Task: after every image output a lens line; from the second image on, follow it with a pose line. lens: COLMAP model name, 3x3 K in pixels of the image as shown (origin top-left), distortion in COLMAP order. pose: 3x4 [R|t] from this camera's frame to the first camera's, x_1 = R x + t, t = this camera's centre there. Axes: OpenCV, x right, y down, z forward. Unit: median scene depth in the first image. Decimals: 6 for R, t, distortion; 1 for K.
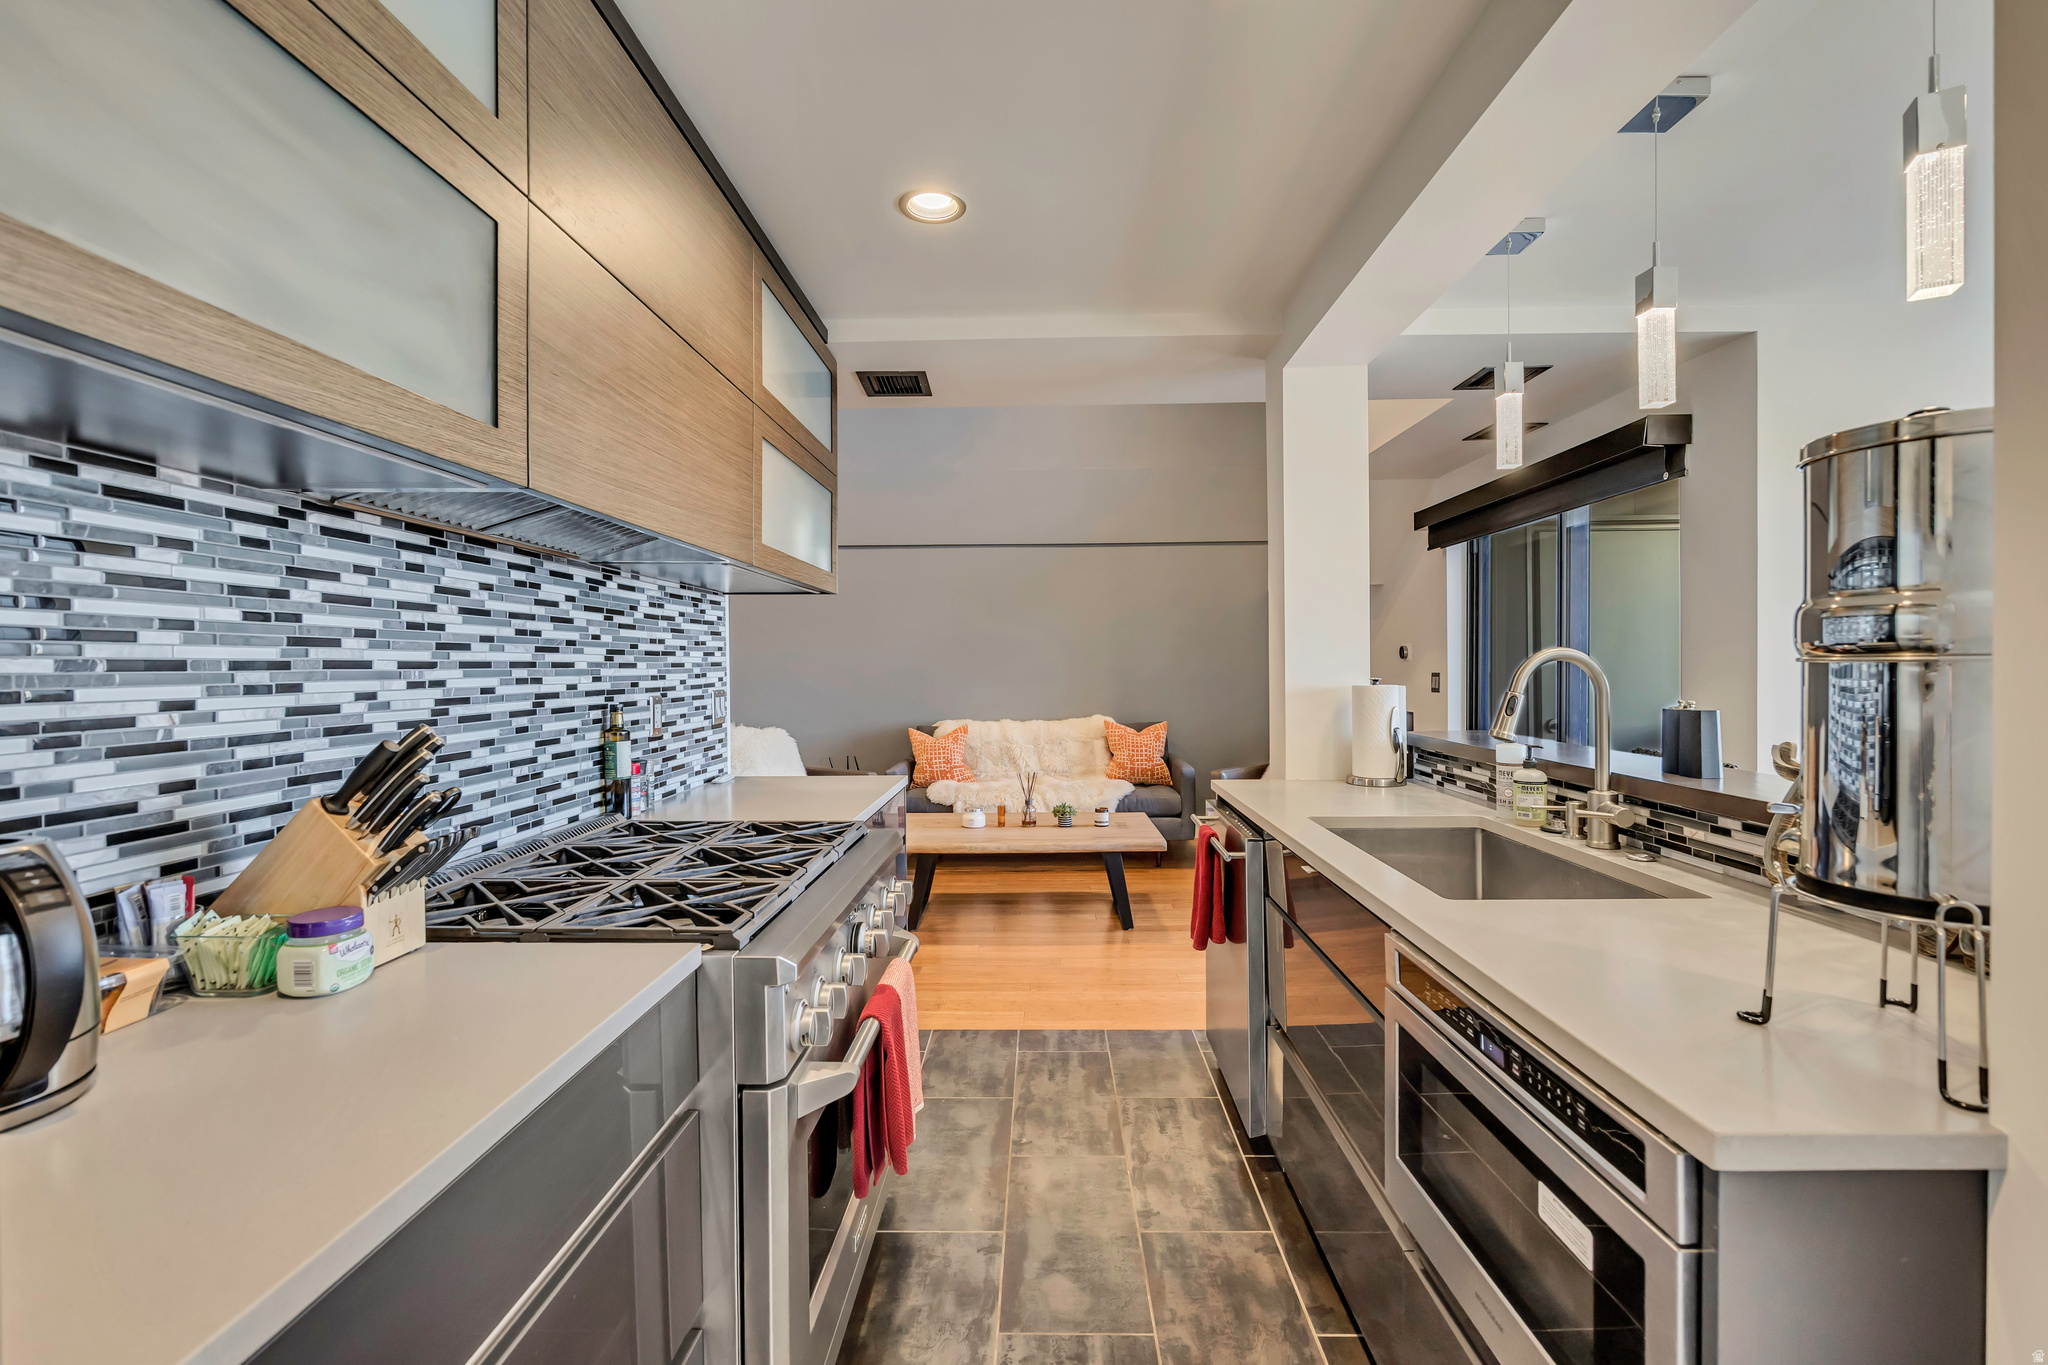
lens RADIAL K [[876.0, 0, 1035.8], [0, 876.0, 675.7], [0, 0, 1]] dist [-0.015393, 0.000020]
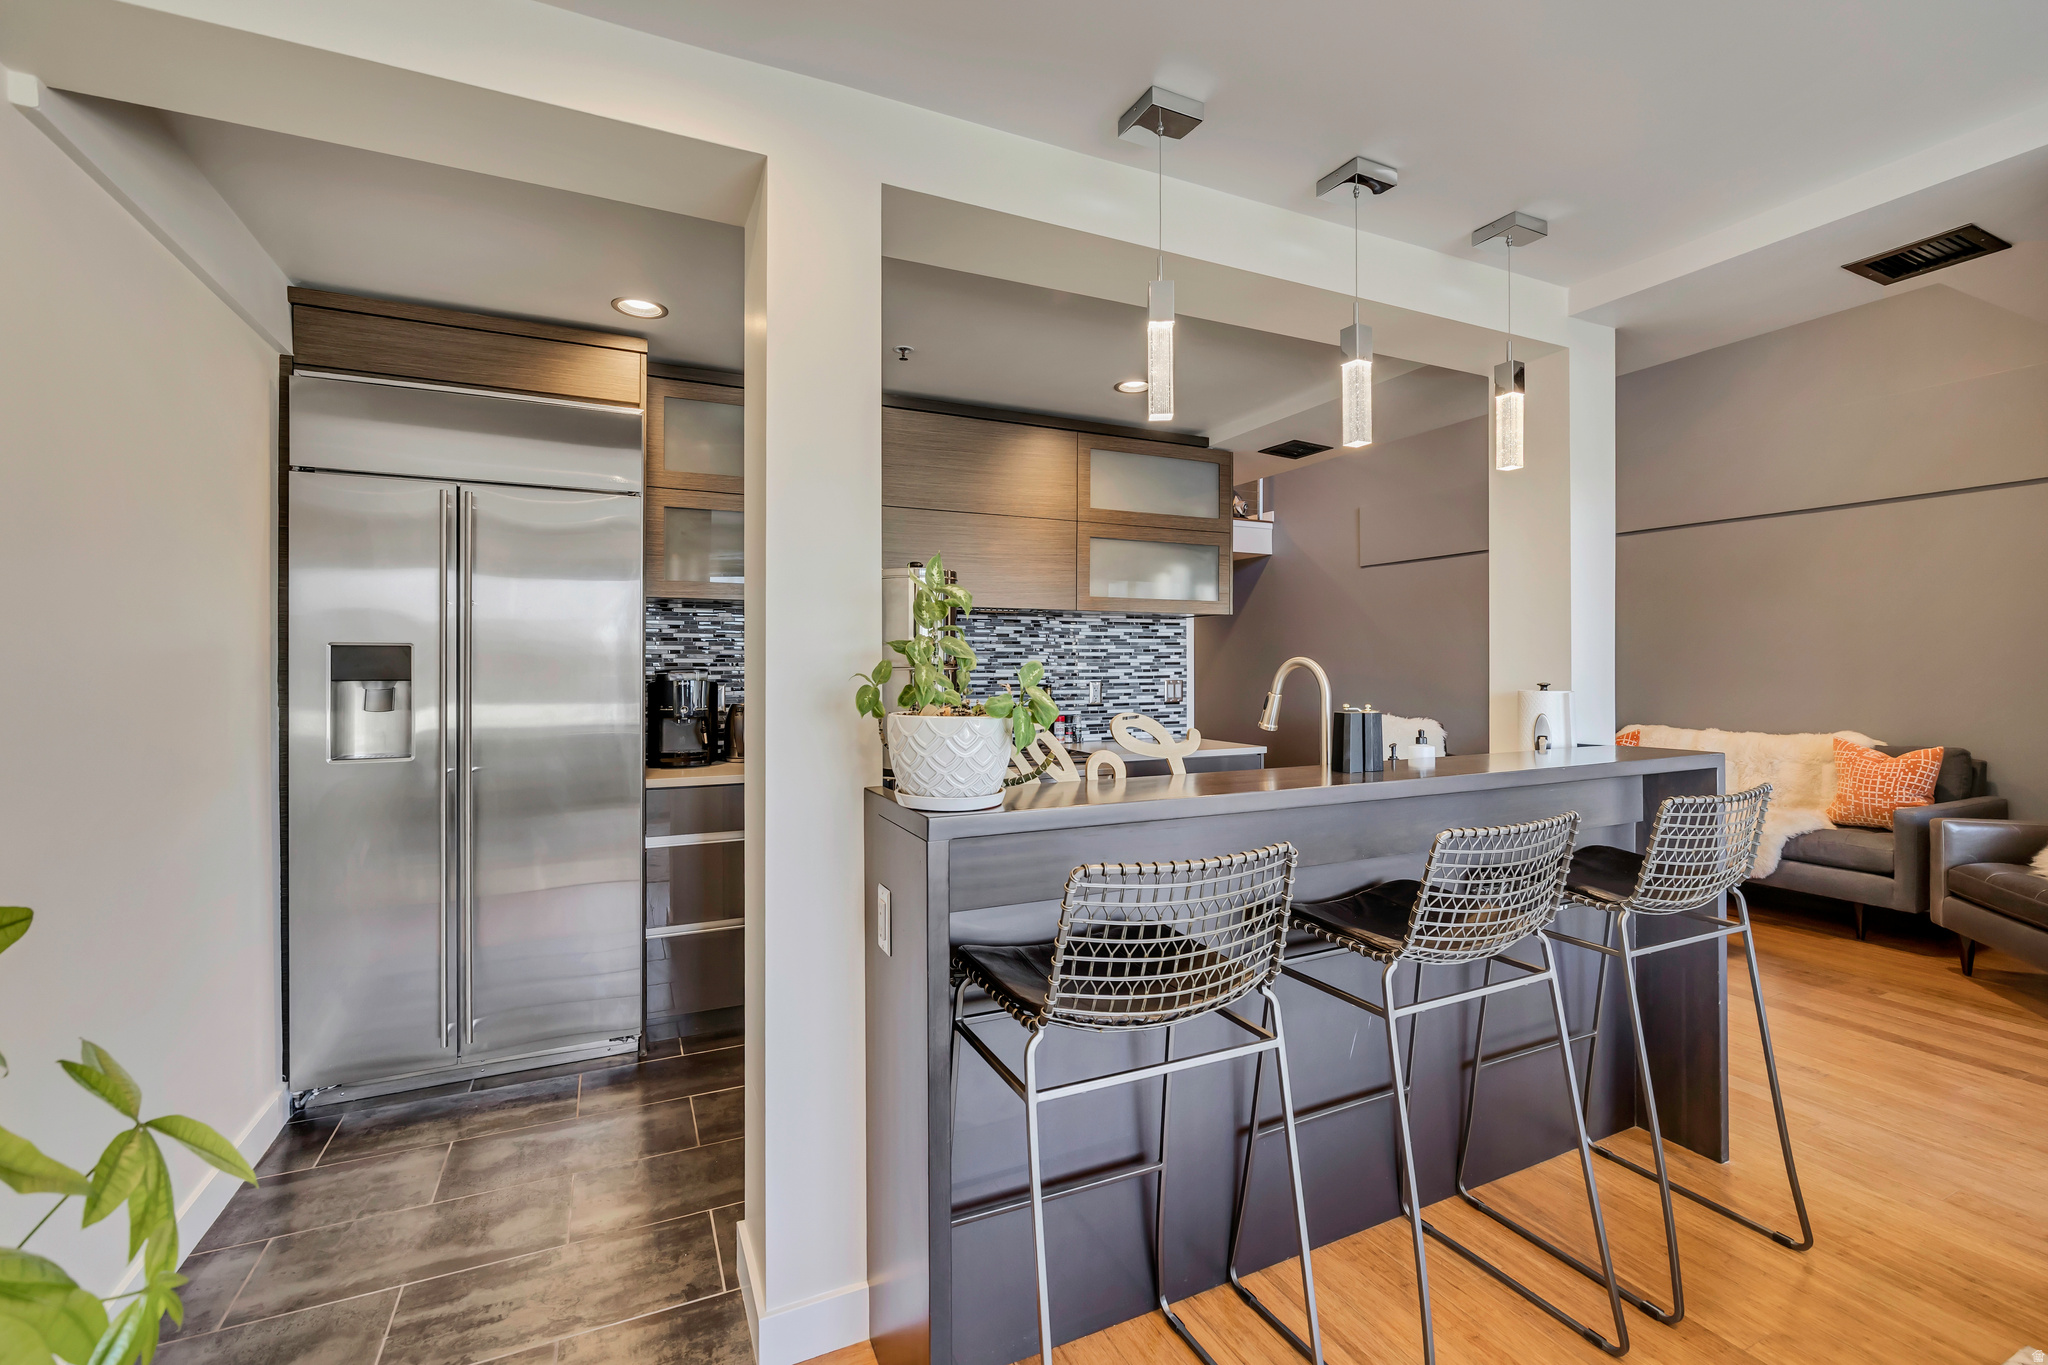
lens RADIAL K [[876.0, 0, 1026.4], [0, 876.0, 665.7], [0, 0, 1]] dist [-0.015393, 0.000020]
pose [[0.437969, 0.011349, -0.898919, 1.296988], [-0.013647, 0.999889, 0.005975, -0.020736], [0.898887, 0.009650, 0.438075, 0.108655]]
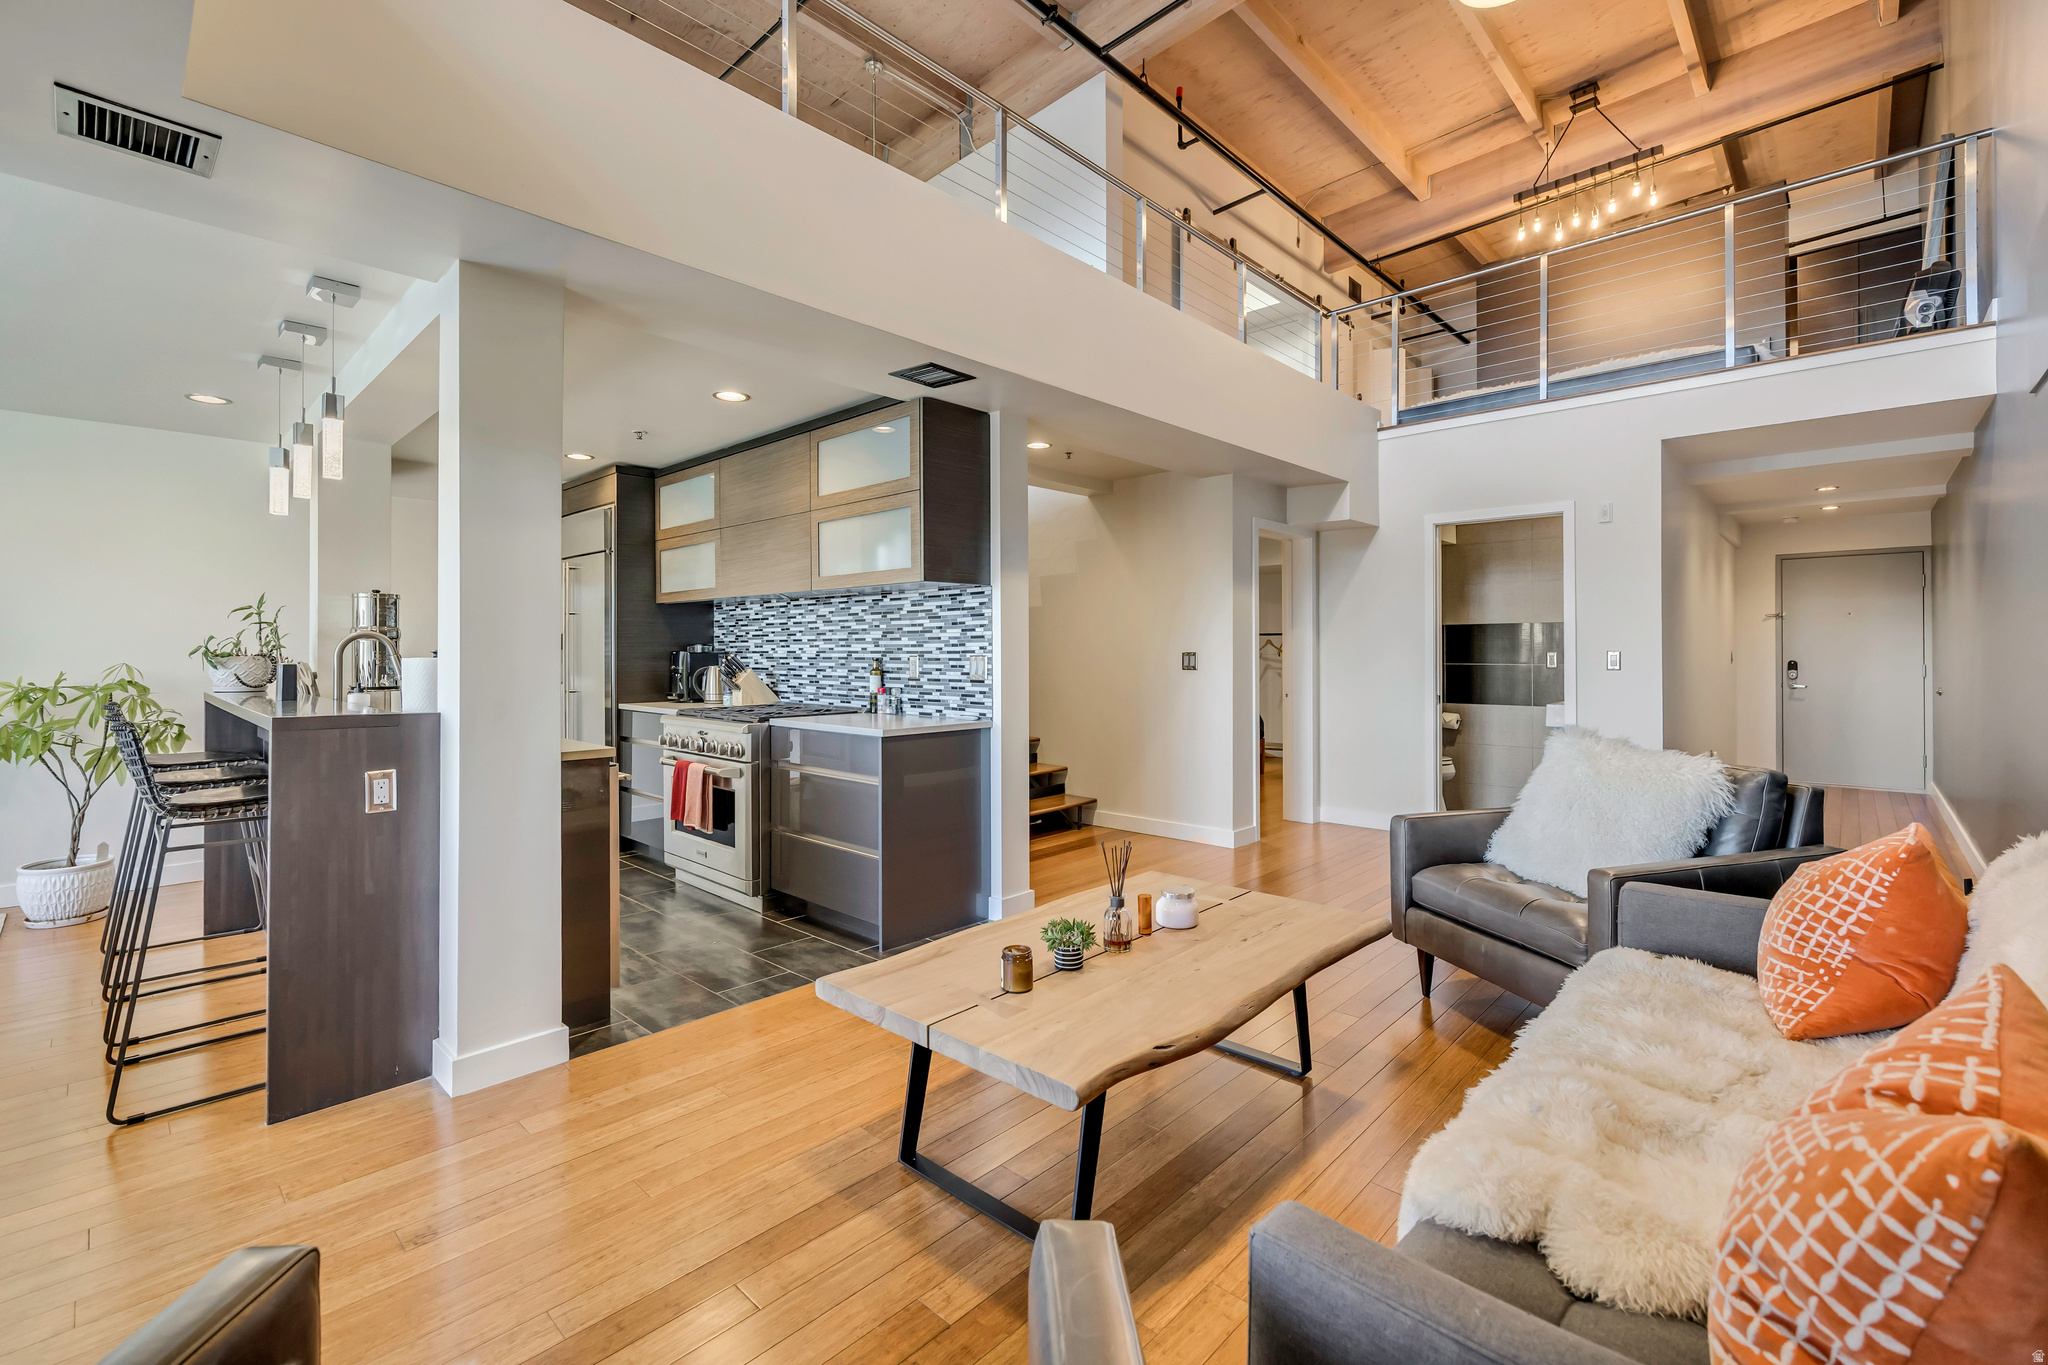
lens RADIAL K [[876.0, 0, 1016.0], [0, 876.0, 653.1], [0, 0, 1]] dist [-0.015393, 0.000020]
pose [[-0.684043, 0.010834, -0.729361, 0.854665], [-0.002153, 0.999855, 0.016872, -0.015562], [0.729438, 0.013111, -0.683921, 2.791521]]
